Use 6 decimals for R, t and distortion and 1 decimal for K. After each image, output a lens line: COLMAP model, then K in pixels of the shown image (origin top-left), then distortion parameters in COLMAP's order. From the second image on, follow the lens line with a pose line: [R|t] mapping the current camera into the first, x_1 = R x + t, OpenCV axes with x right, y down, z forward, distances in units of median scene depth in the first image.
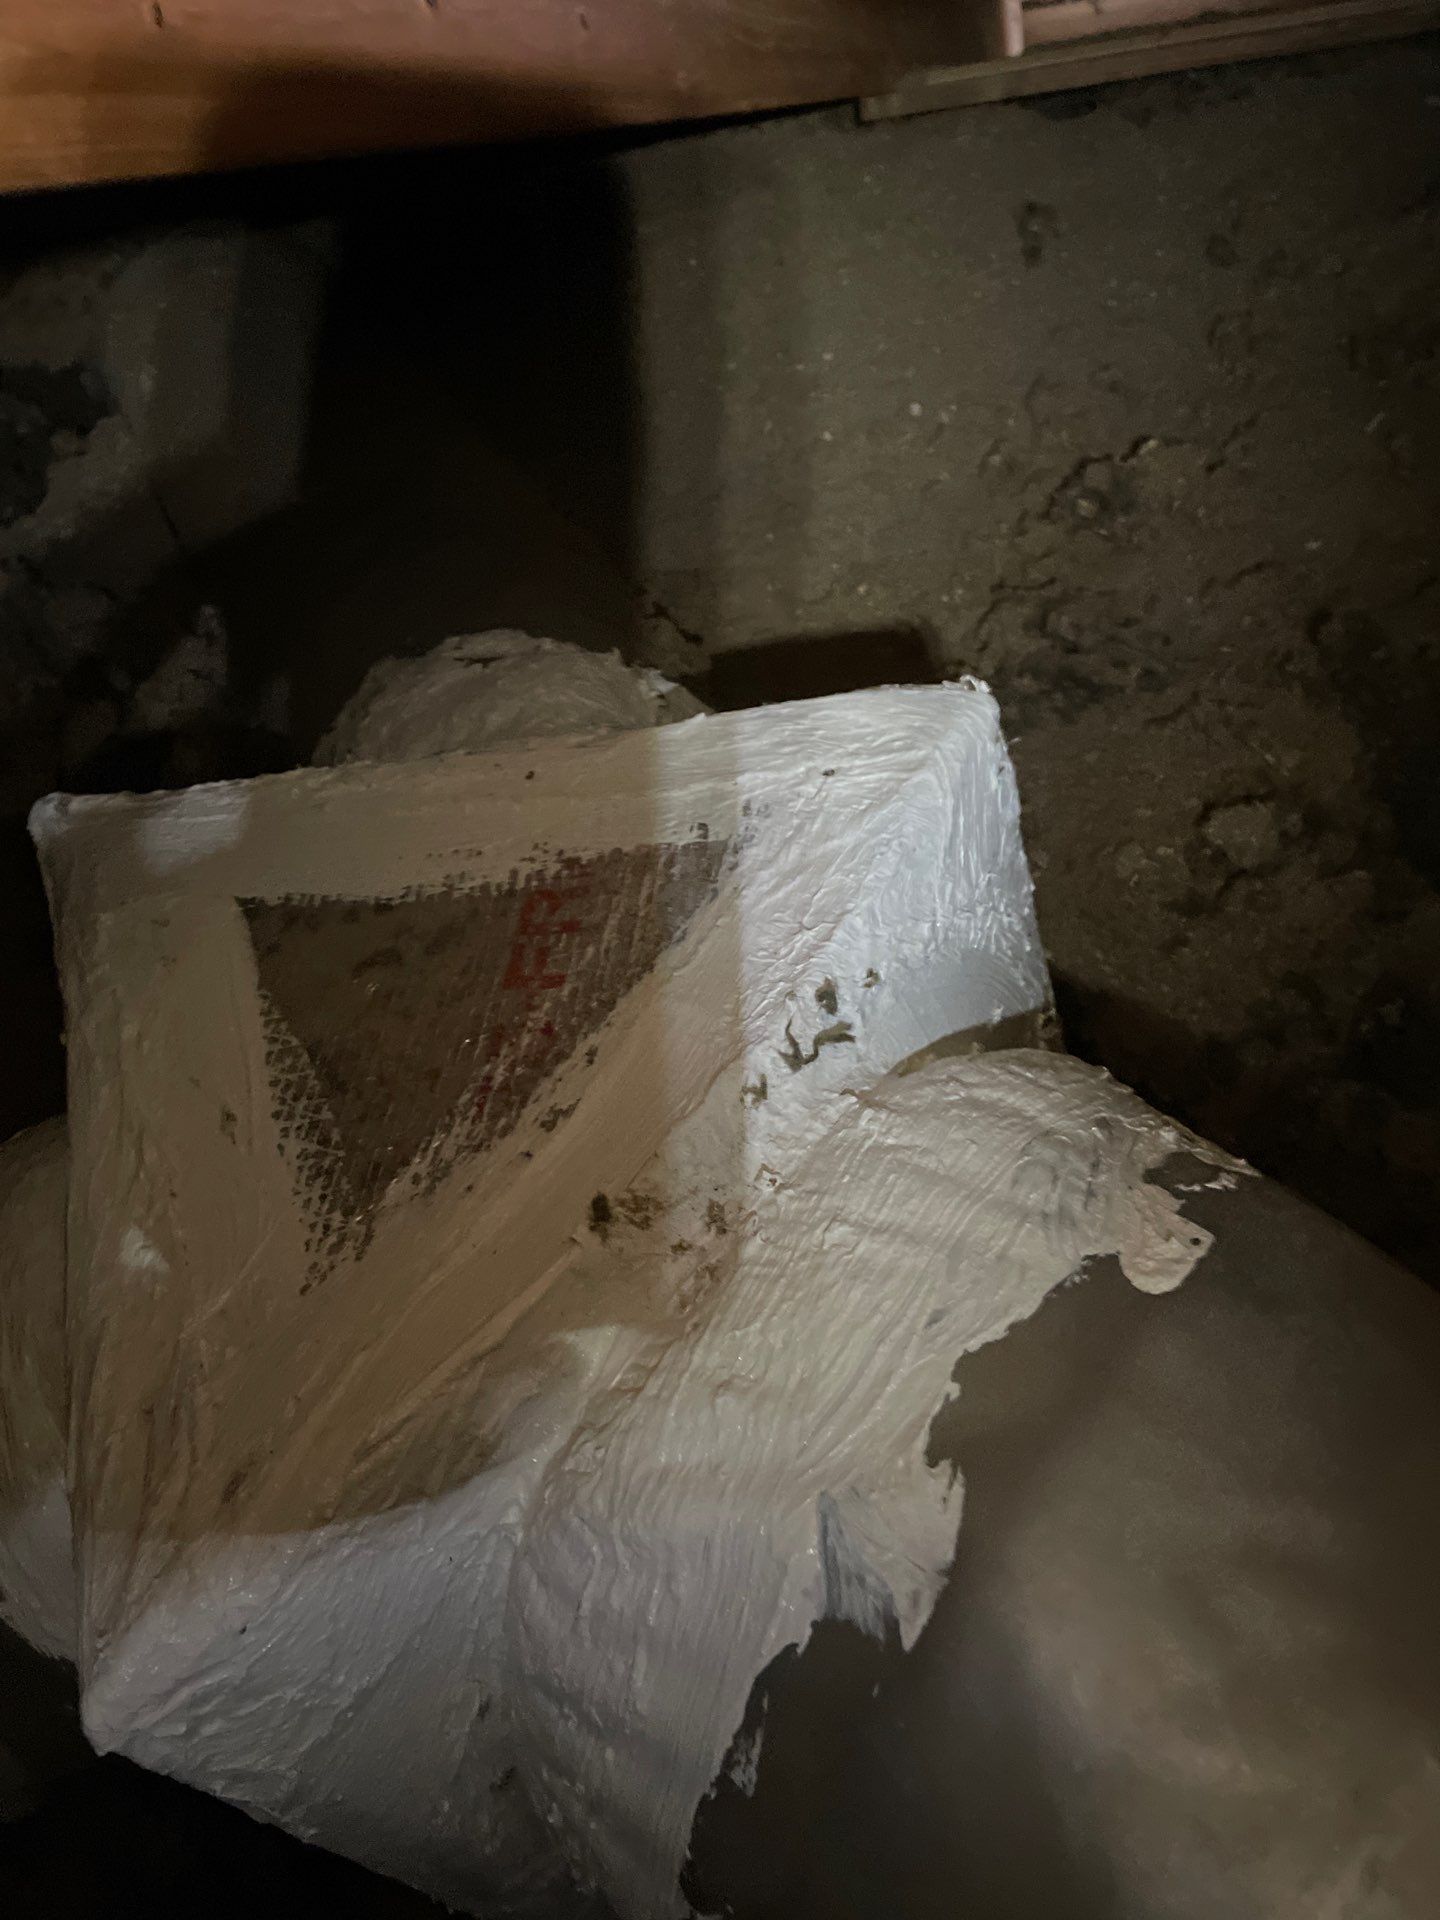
lens RADIAL K [[1357.8, 0, 720.0], [0, 1357.8, 960.0], [0, 0, 1]] dist [0.040931, -0.070664]
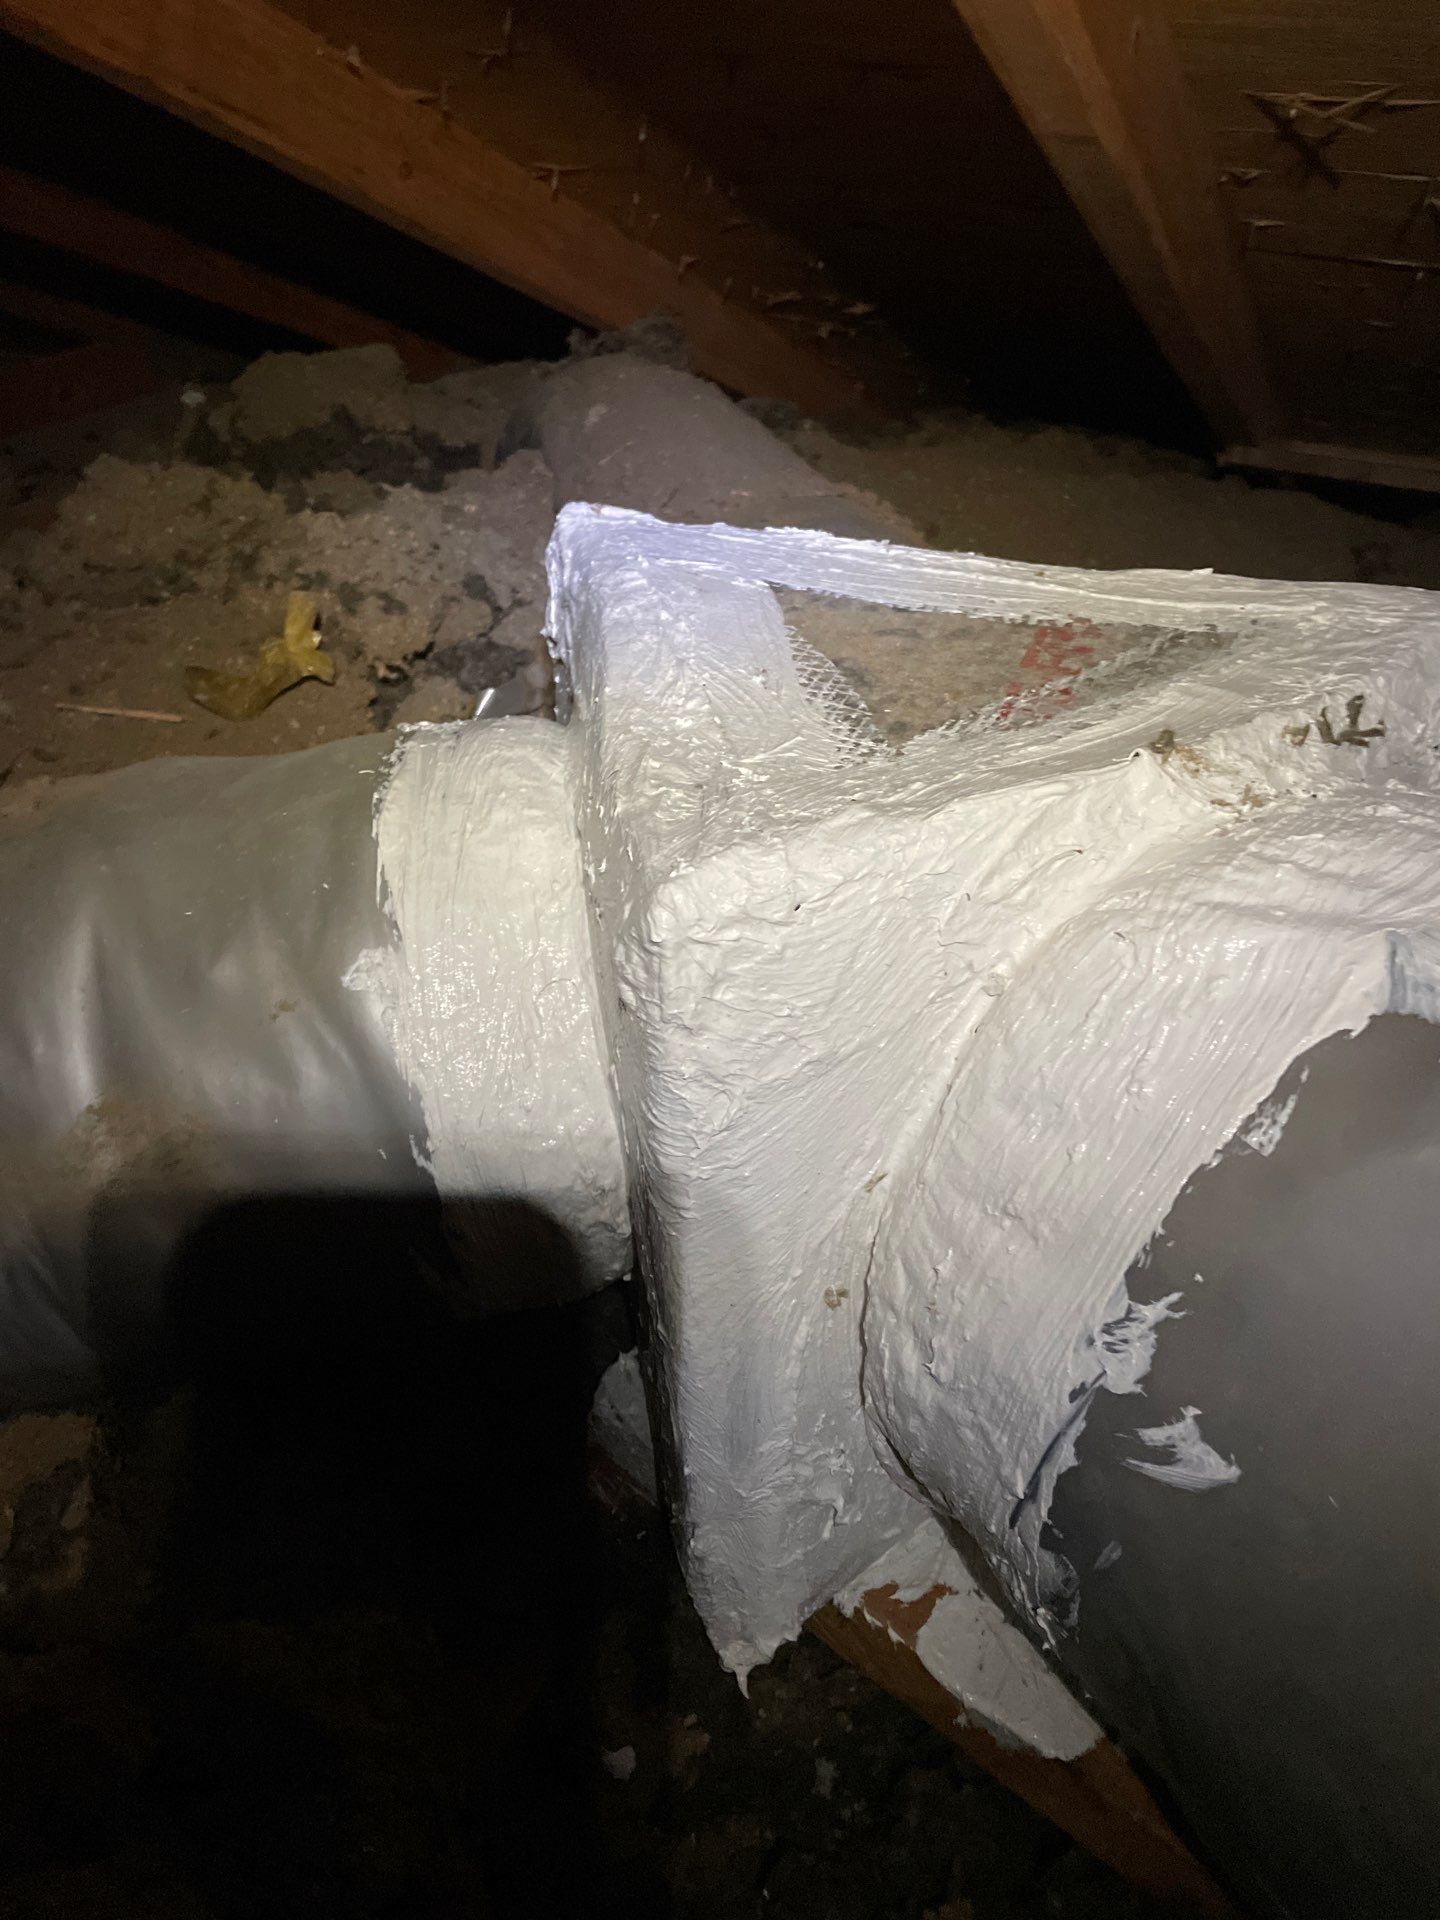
lens RADIAL K [[1357.8, 0, 720.0], [0, 1357.8, 960.0], [0, 0, 1]] dist [0.040931, -0.070664]
pose [[0.938197, 0.337702, -0.075788, -0.241842], [-0.346080, 0.912891, -0.216468, 0.607725], [-0.003916, 0.229318, 0.973344, -0.022465]]
